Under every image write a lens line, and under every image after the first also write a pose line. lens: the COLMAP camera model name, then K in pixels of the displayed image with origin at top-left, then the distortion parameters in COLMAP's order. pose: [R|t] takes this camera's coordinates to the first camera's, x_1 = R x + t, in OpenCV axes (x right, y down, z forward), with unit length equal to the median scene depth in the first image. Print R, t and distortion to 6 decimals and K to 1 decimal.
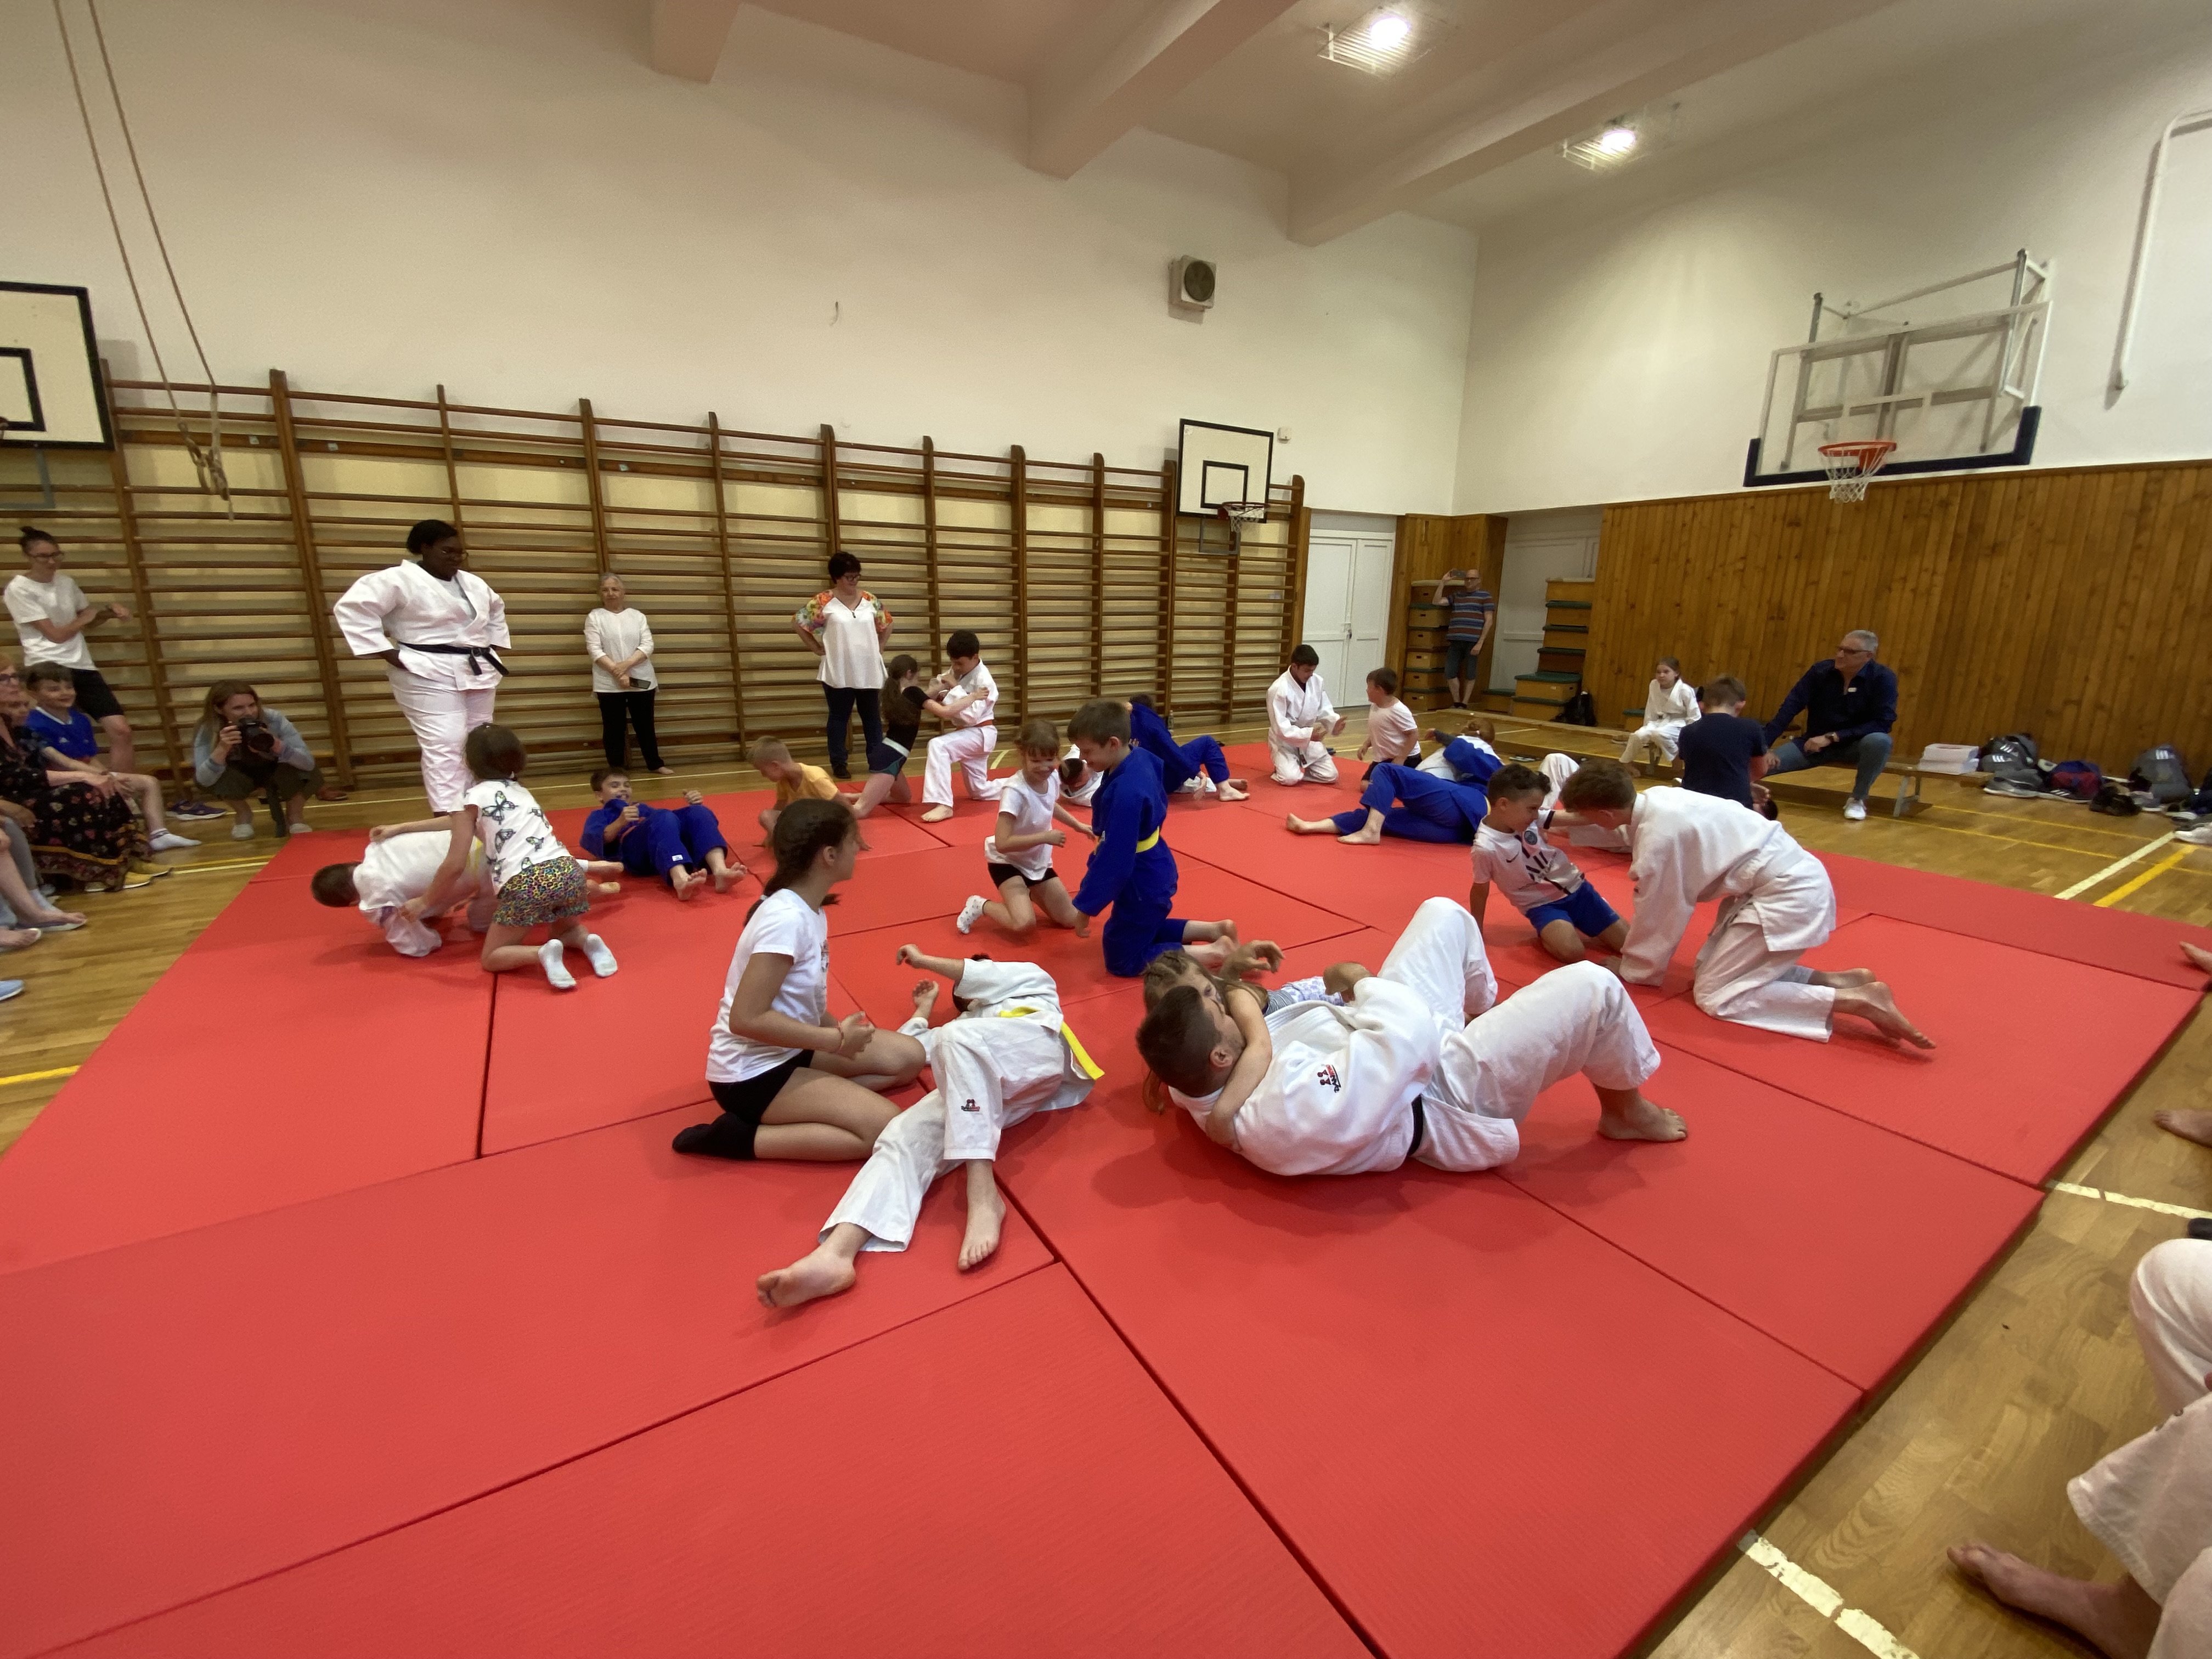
lens RADIAL K [[886.3, 0, 1106.0], [0, 886.3, 829.5], [0, 0, 1]] dist [0.025194, -0.022370]
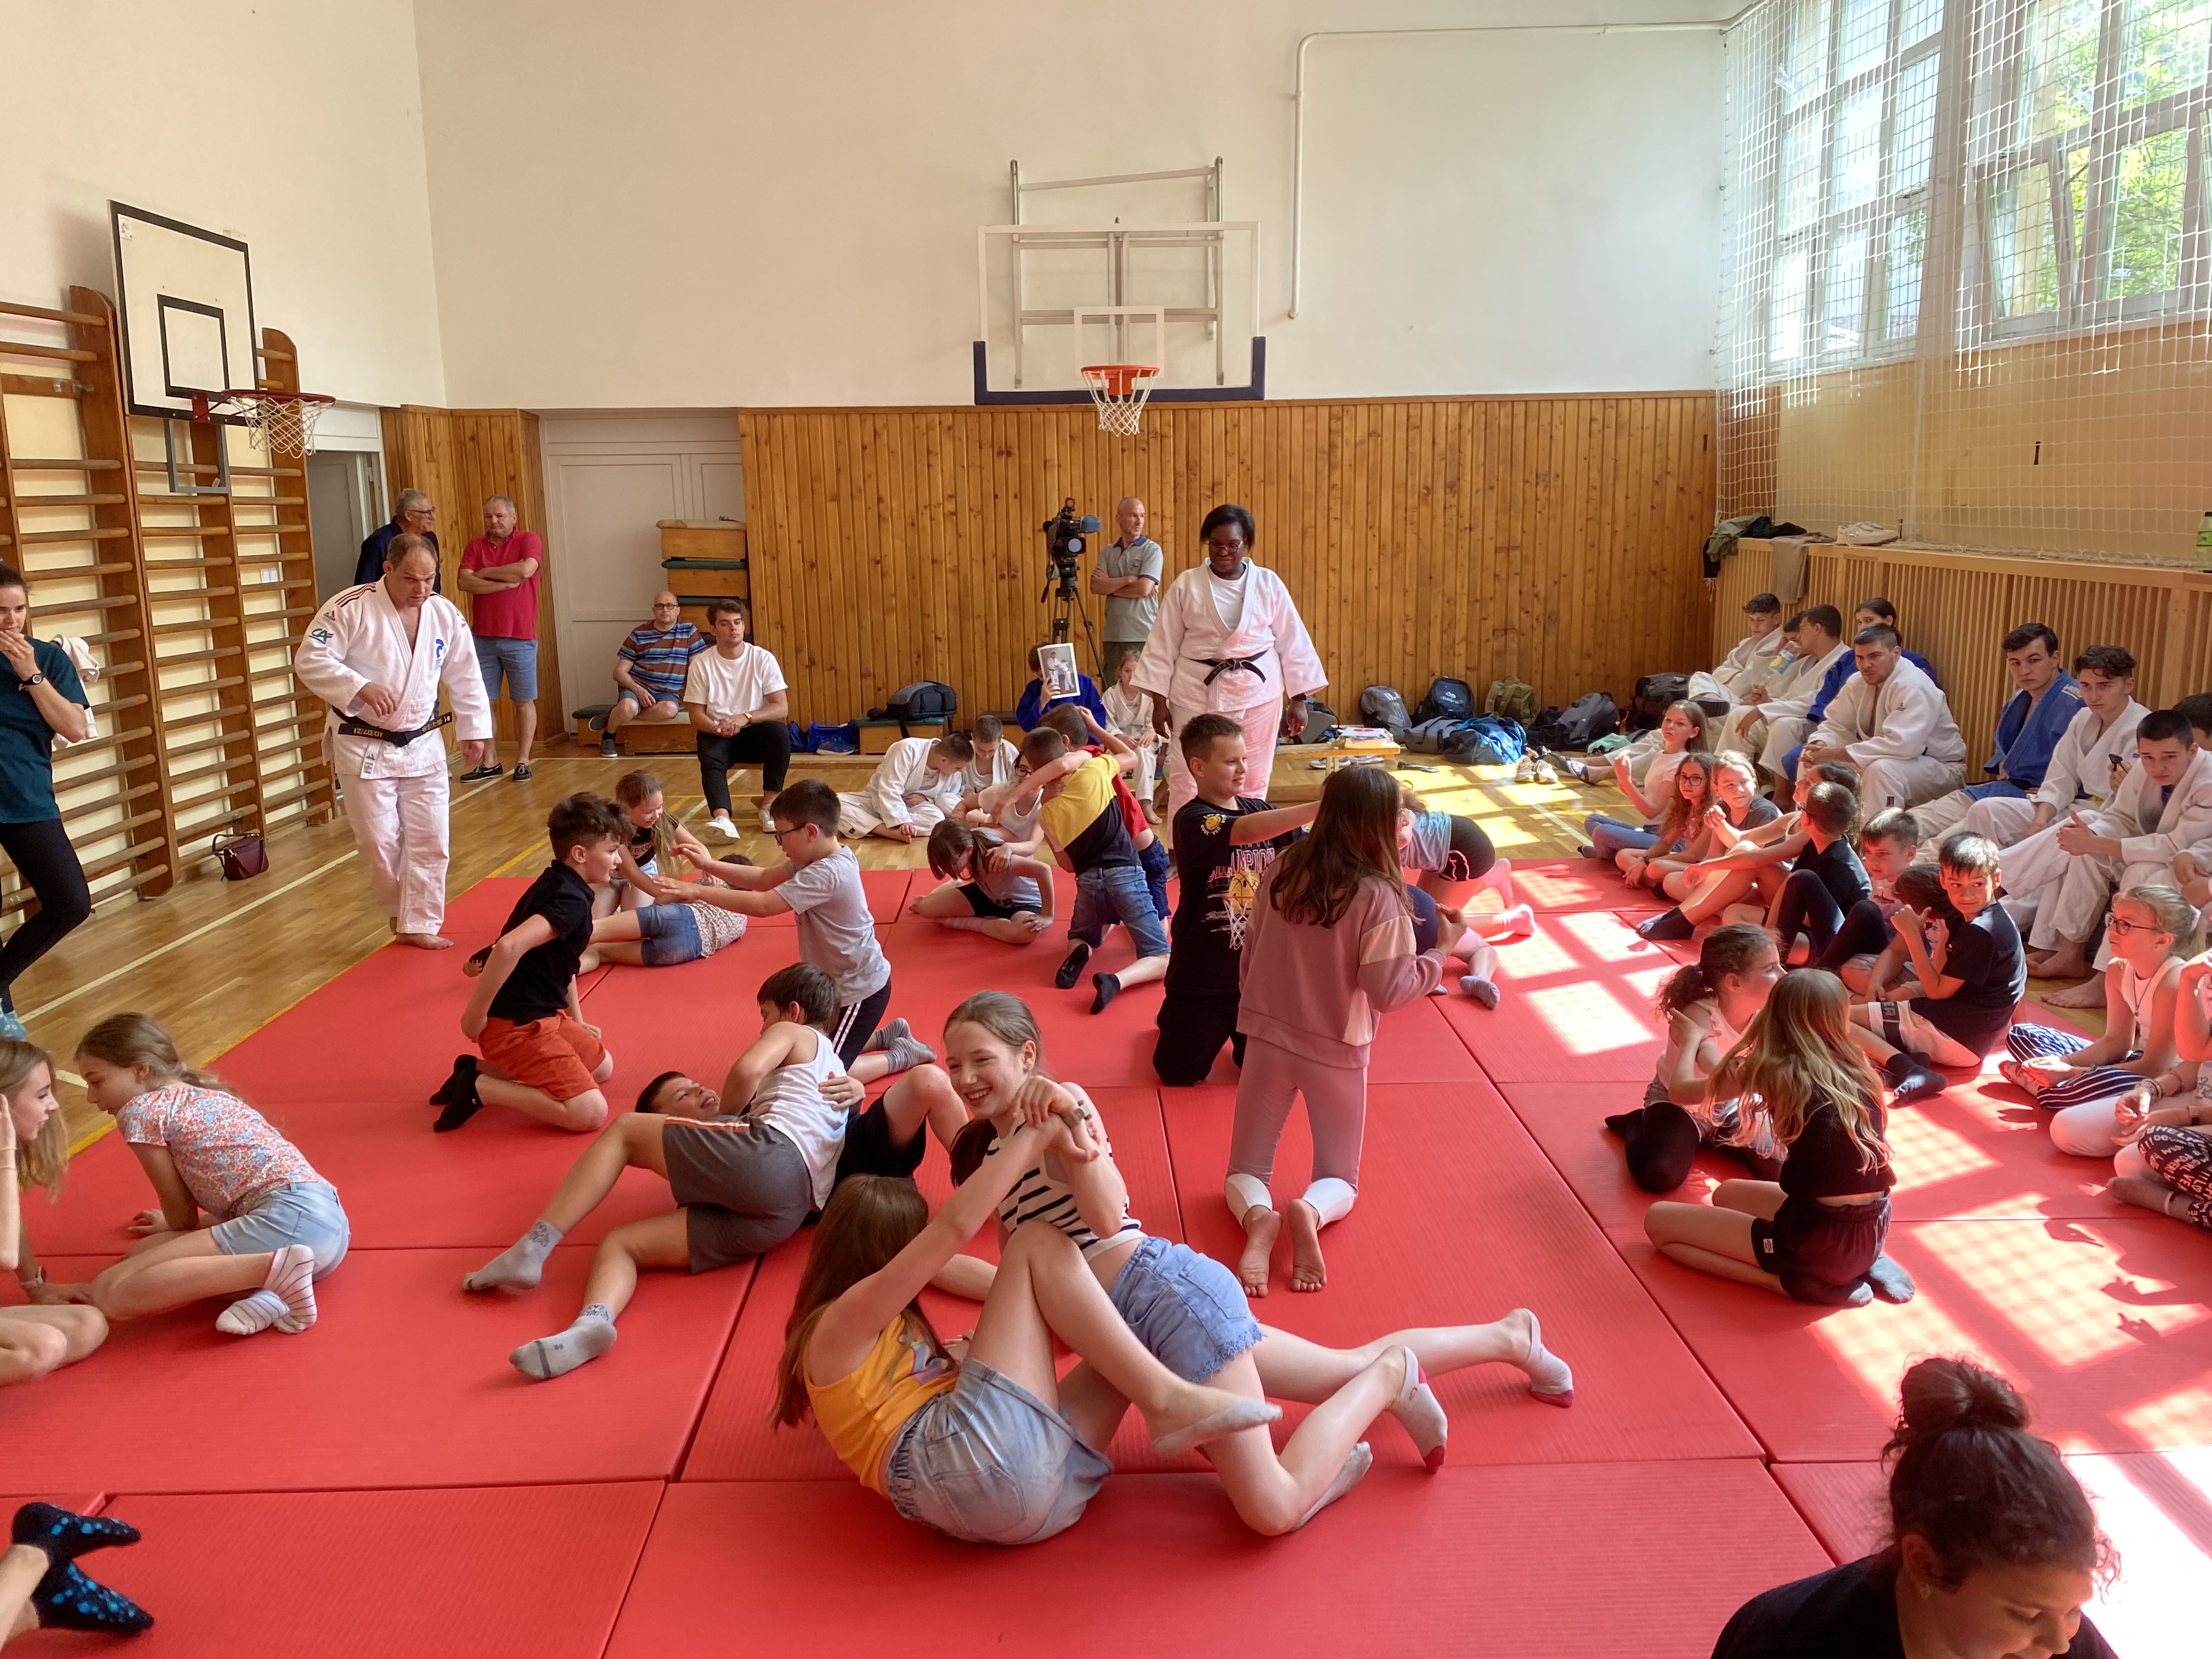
lens RADIAL K [[1660.4, 0, 1094.9], [0, 1660.4, 856.9], [0, 0, 1]] dist [0.037455, -0.054724]
pose [[0.515256, -0.194002, 0.834790, -0.451852], [0.230785, 0.969471, 0.082855, -0.115635], [-0.825379, 0.149966, 0.544298, 0.233334]]
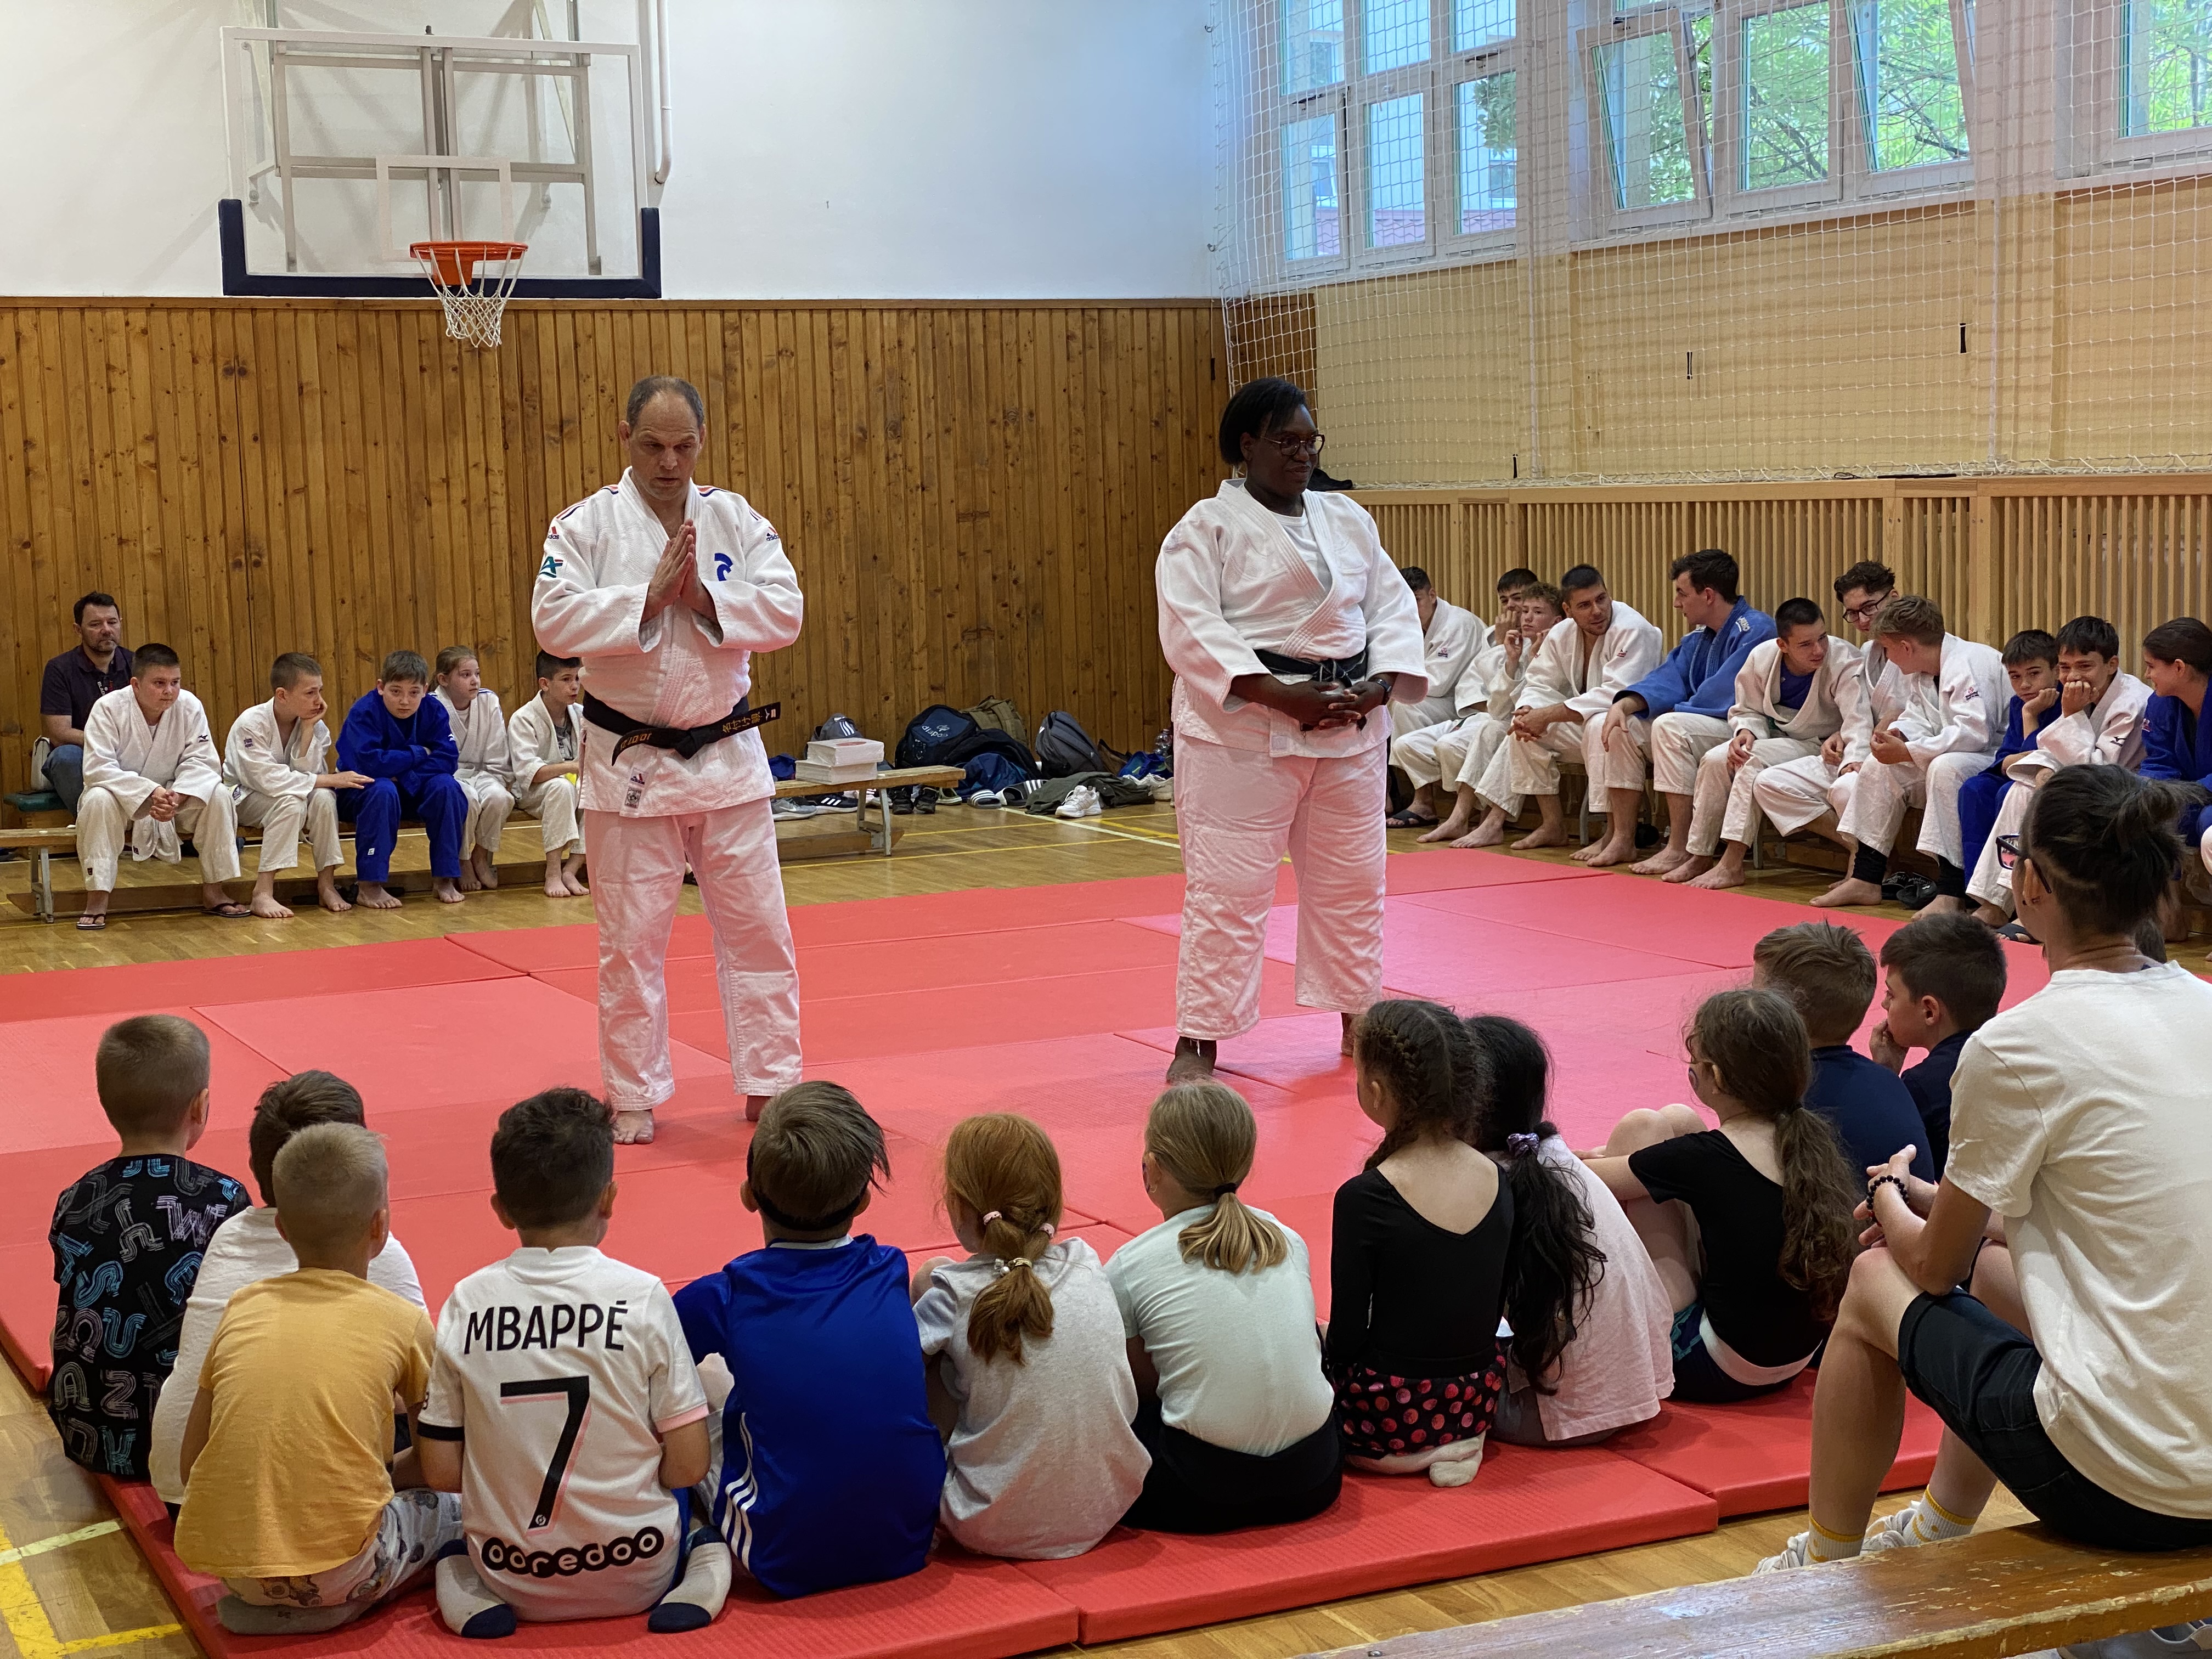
lens RADIAL K [[3242.1, 0, 1106.0], [0, 3242.1, 829.5], [0, 0, 1]] dist [0.320513, -1.221887]
pose [[0.106849, -0.112051, 0.987941, -1.005128], [0.274159, 0.958430, 0.079053, -0.124450], [-0.955730, 0.262406, 0.133127, 0.400741]]
